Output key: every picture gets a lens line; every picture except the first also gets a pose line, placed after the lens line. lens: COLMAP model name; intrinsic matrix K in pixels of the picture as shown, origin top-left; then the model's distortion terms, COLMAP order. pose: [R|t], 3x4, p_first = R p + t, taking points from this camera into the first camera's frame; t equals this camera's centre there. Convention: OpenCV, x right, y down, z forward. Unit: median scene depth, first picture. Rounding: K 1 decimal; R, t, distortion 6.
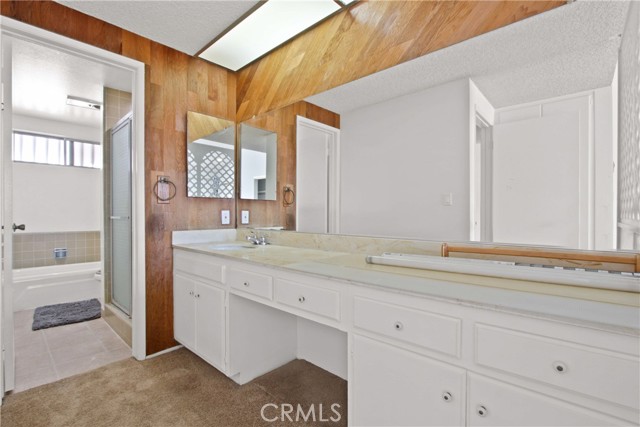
lens RADIAL K [[294.9, 0, 322.0], [0, 294.9, 212.6], [0, 0, 1]] dist [-0.012958, 0.000221]
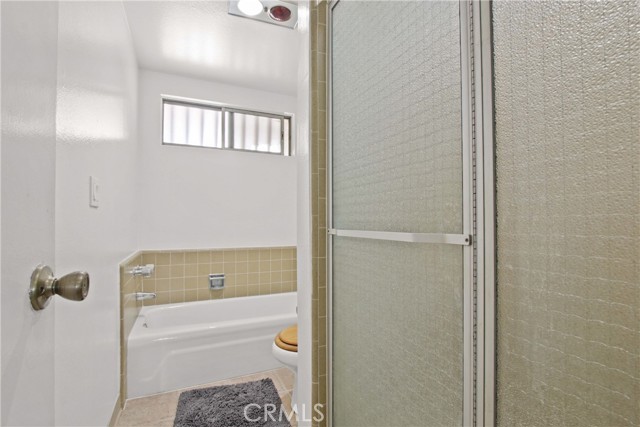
lens RADIAL K [[294.9, 0, 317.9], [0, 294.9, 215.3], [0, 0, 1]] dist [-0.012958, 0.000221]
pose [[0.922918, -0.002258, -0.384990, -0.422524], [-0.003732, 0.999883, -0.014812, 0.001219], [0.384978, 0.015107, 0.922802, 0.465732]]
